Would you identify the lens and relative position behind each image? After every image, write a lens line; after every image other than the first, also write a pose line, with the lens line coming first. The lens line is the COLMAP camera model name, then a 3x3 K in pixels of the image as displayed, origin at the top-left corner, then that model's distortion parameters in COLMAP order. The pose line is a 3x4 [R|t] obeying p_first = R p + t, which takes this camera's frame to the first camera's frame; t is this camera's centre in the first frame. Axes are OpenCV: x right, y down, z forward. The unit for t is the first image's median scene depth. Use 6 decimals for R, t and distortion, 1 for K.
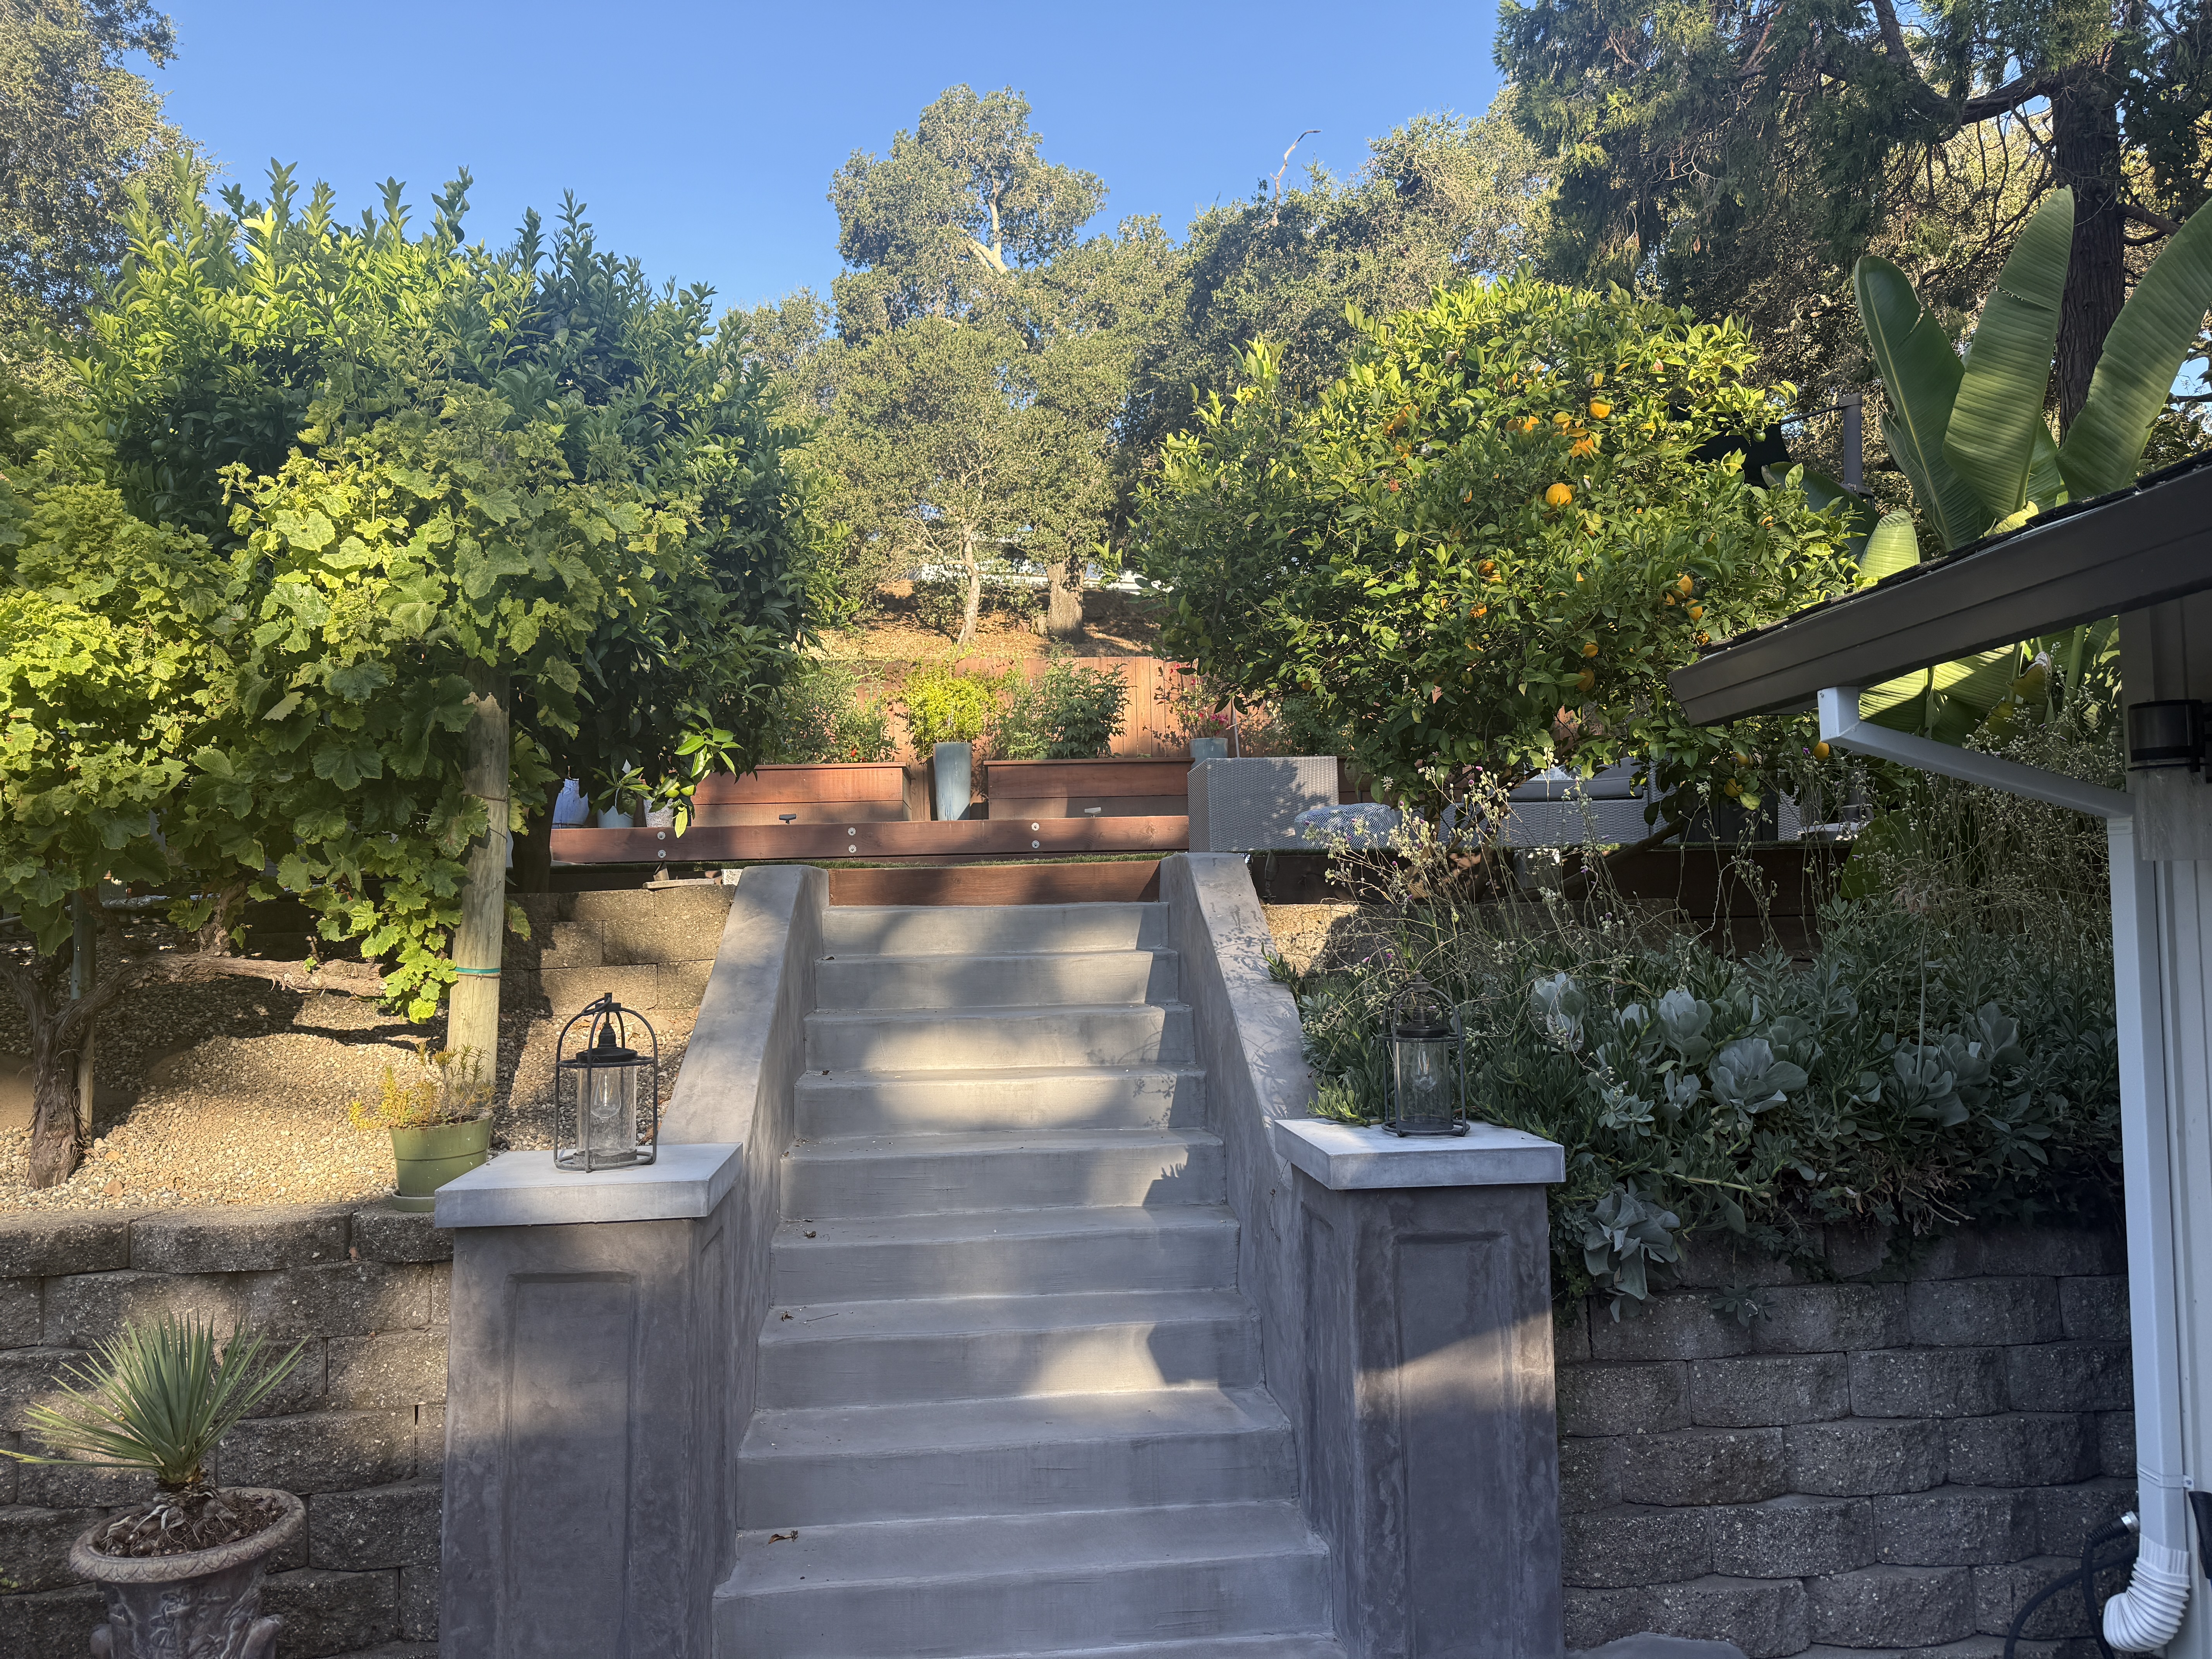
lens RADIAL K [[1554.5, 0, 1112.4], [0, 1554.5, 839.5], [0, 0, 1]] dist [0.037268, -0.036369]
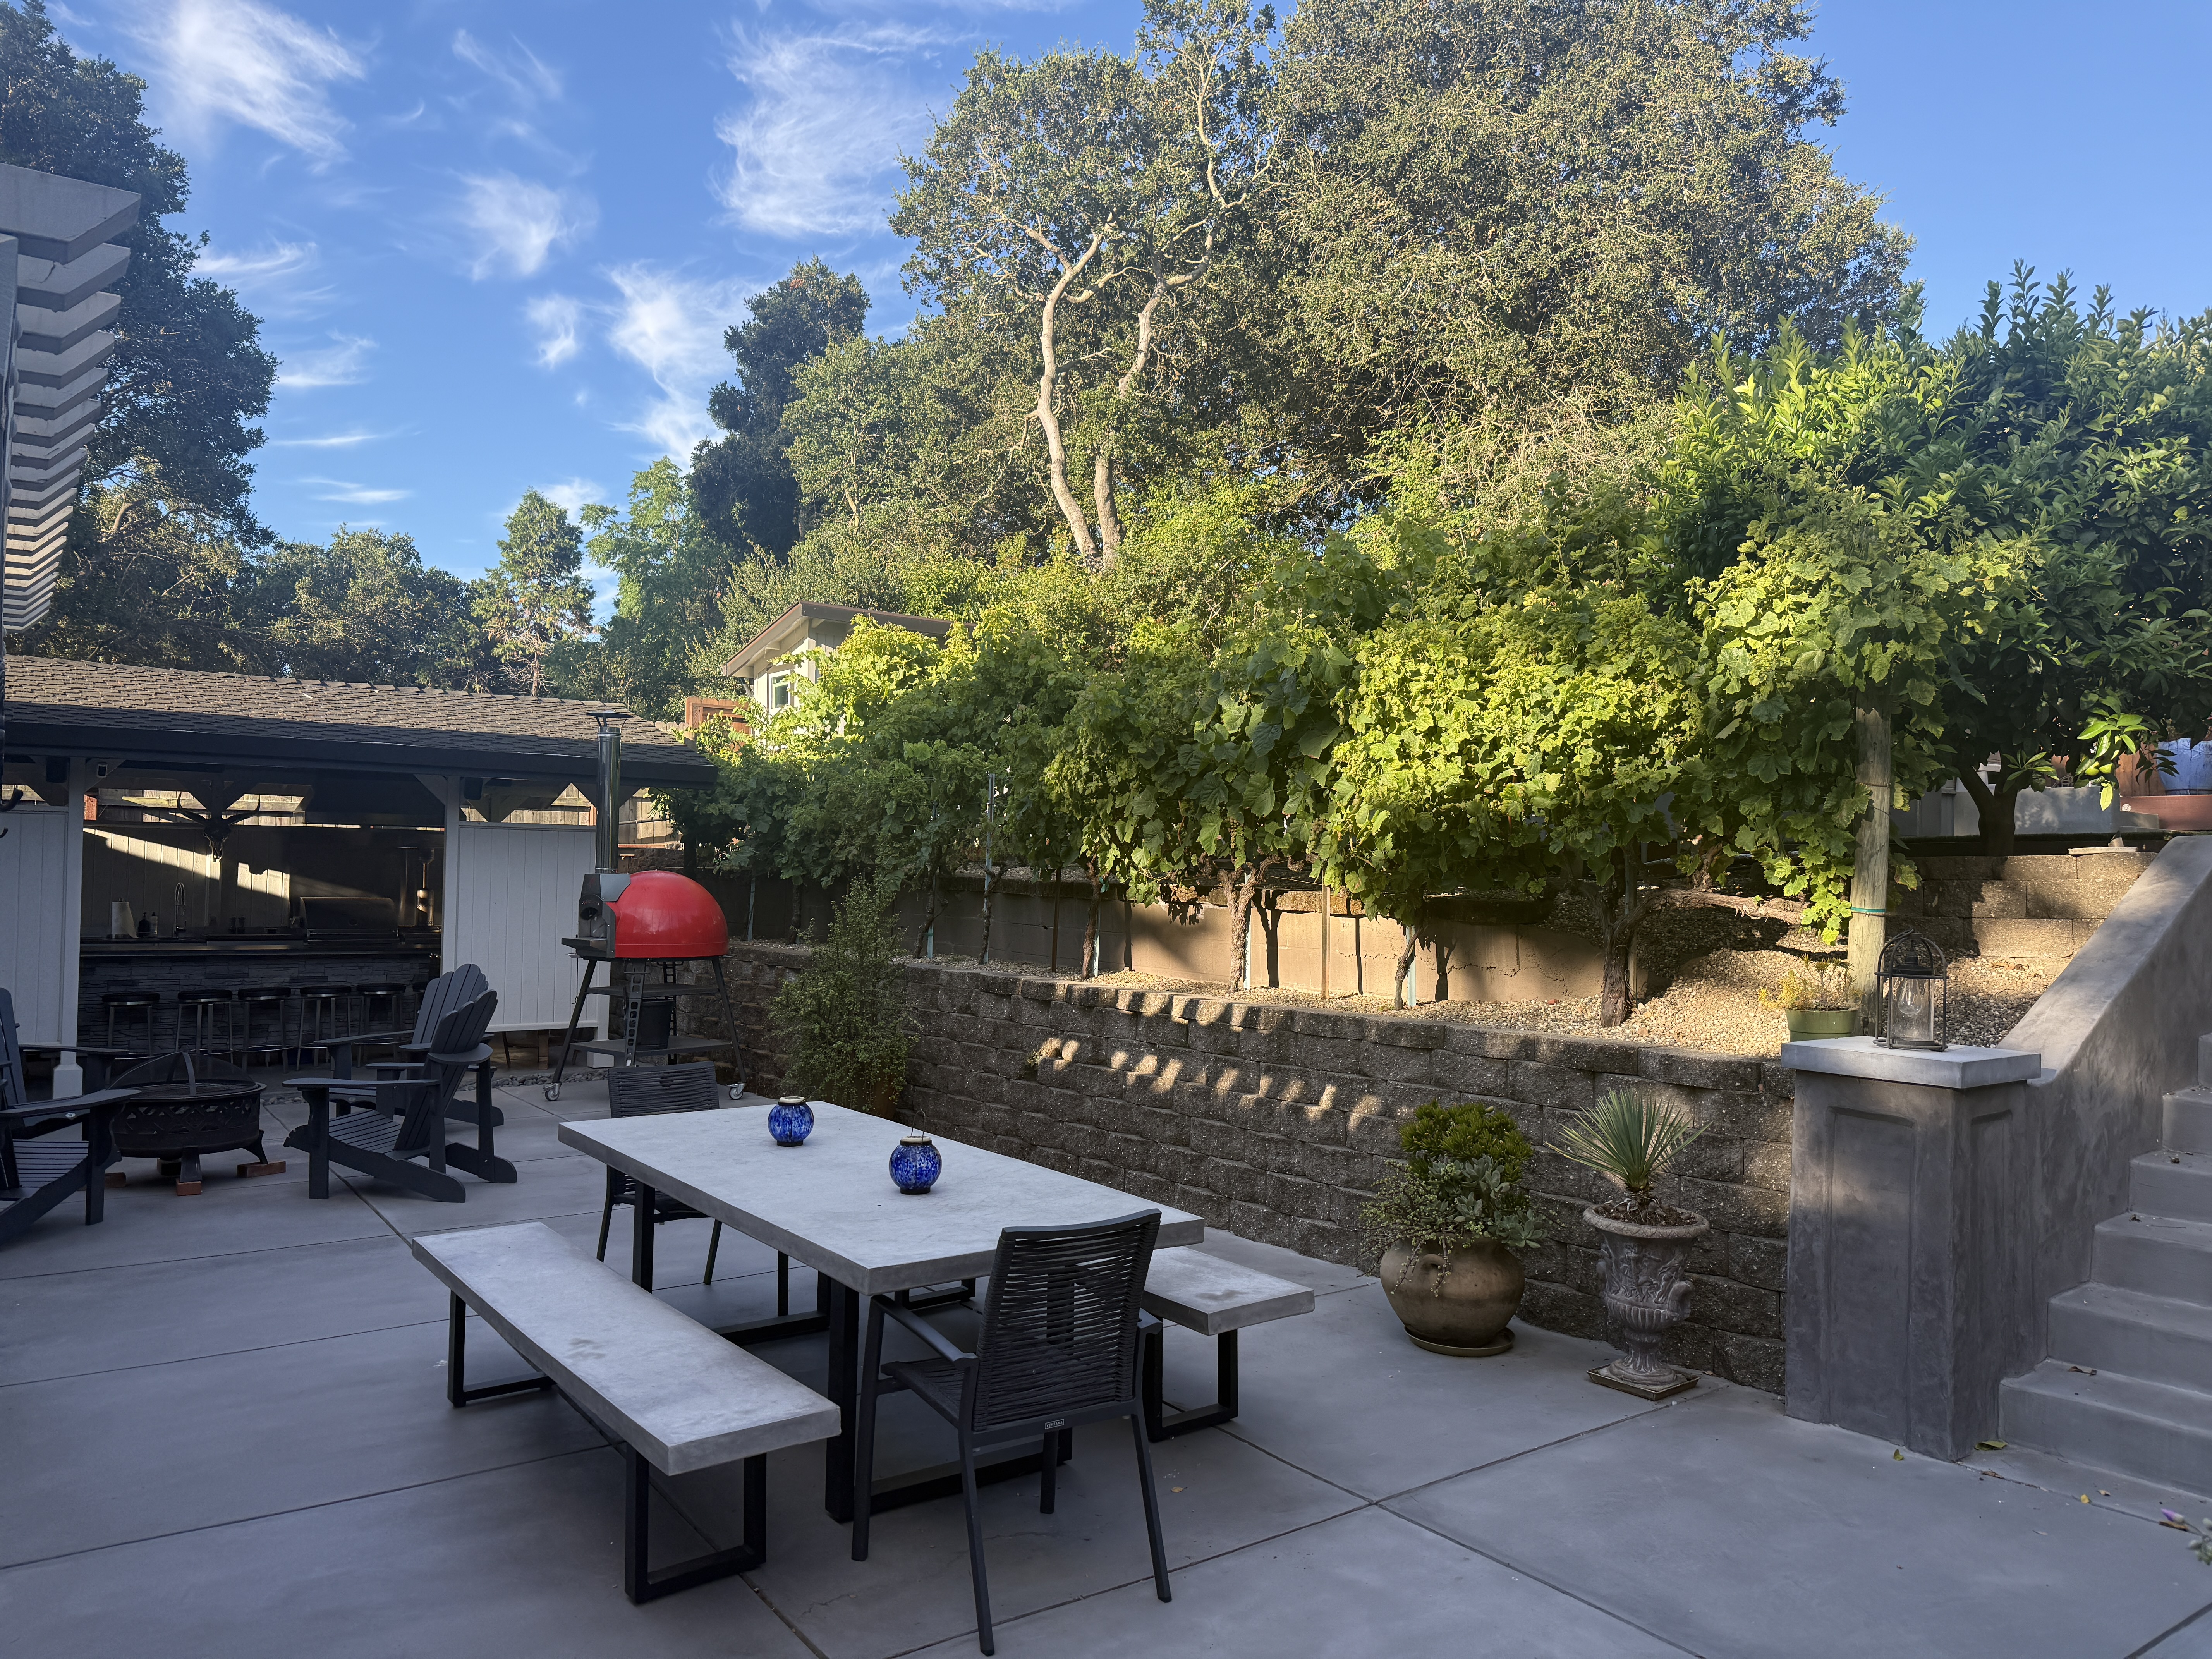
lens RADIAL K [[1554.5, 0, 1103.7], [0, 1554.5, 830.8], [0, 0, 1]] dist [0.037268, -0.036369]
pose [[0.531958, 0.005682, -0.846752, 0.433298], [0.009430, 0.999876, 0.012633, -0.010367], [0.846718, -0.014705, 0.531838, -0.324836]]
